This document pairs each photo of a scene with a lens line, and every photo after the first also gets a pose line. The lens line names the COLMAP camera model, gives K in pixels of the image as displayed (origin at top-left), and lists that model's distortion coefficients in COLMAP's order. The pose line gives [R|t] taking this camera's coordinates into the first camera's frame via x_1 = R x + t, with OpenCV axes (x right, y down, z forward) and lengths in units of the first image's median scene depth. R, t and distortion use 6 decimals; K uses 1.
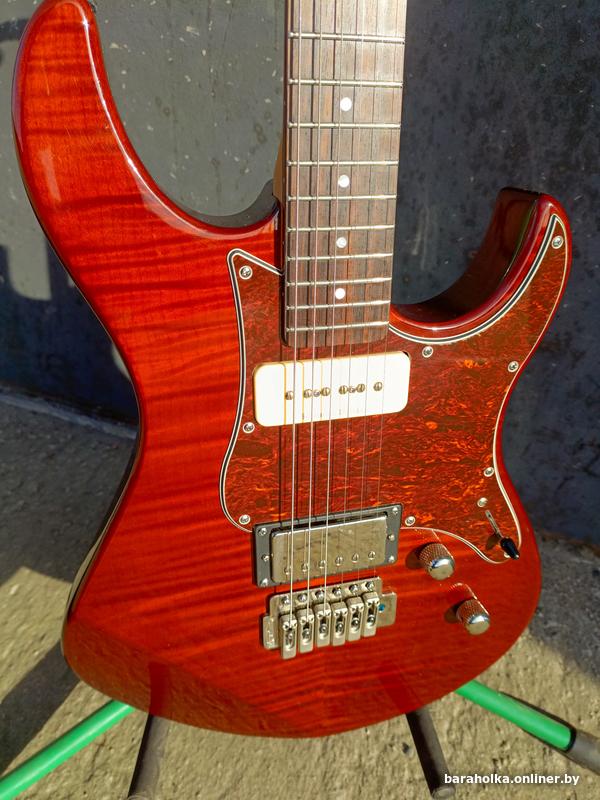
lens RADIAL K [[592.2, 0, 300.0], [0, 592.2, 400.0], [0, 0, 1]] dist [0.048964, -0.088847]
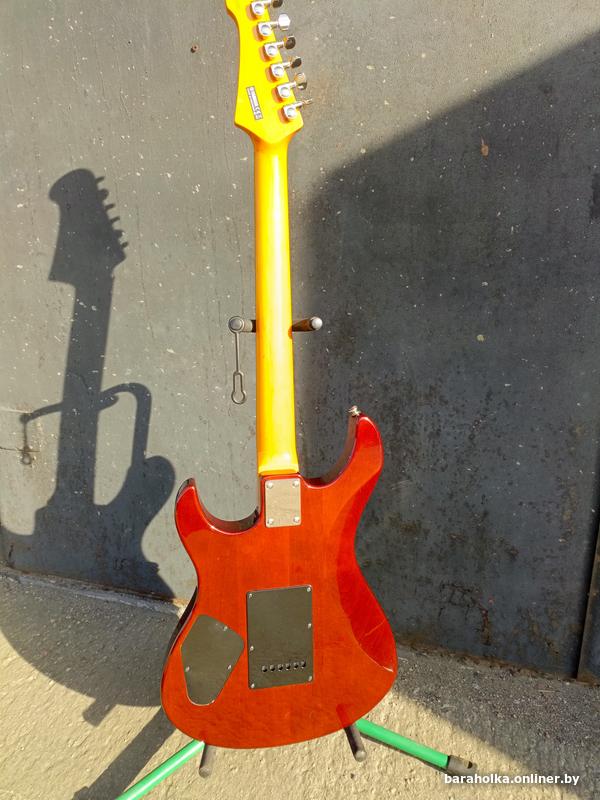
lens RADIAL K [[592.2, 0, 300.0], [0, 592.2, 400.0], [0, 0, 1]] dist [0.048964, -0.088847]
pose [[0.997815, -0.063621, 0.017848, 0.062325], [0.065812, 0.932692, -0.354619, 0.168090], [0.005915, 0.355018, 0.934841, -0.861324]]
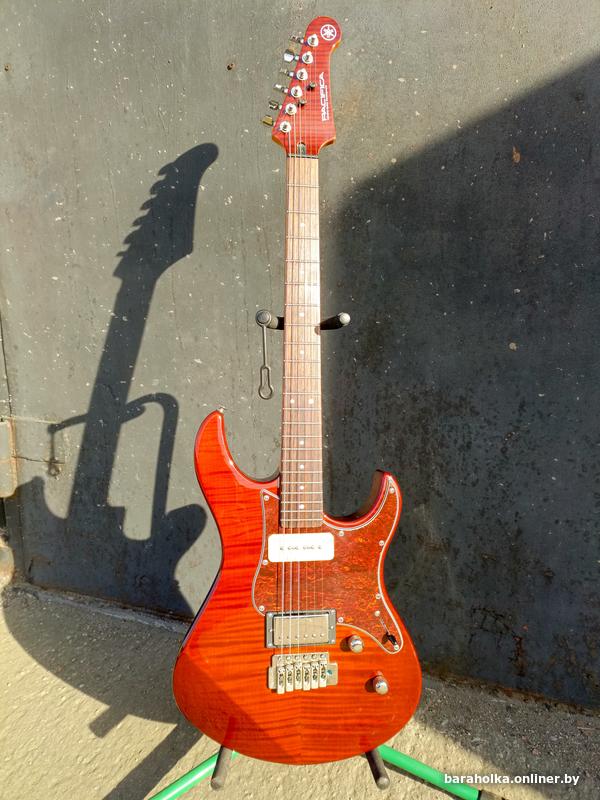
lens RADIAL K [[592.2, 0, 300.0], [0, 592.2, 400.0], [0, 0, 1]] dist [0.048964, -0.088847]
pose [[0.998806, -0.043018, -0.023167, 0.058080], [0.028980, 0.903330, -0.427967, 0.256725], [0.039338, 0.426785, 0.903497, -0.794961]]
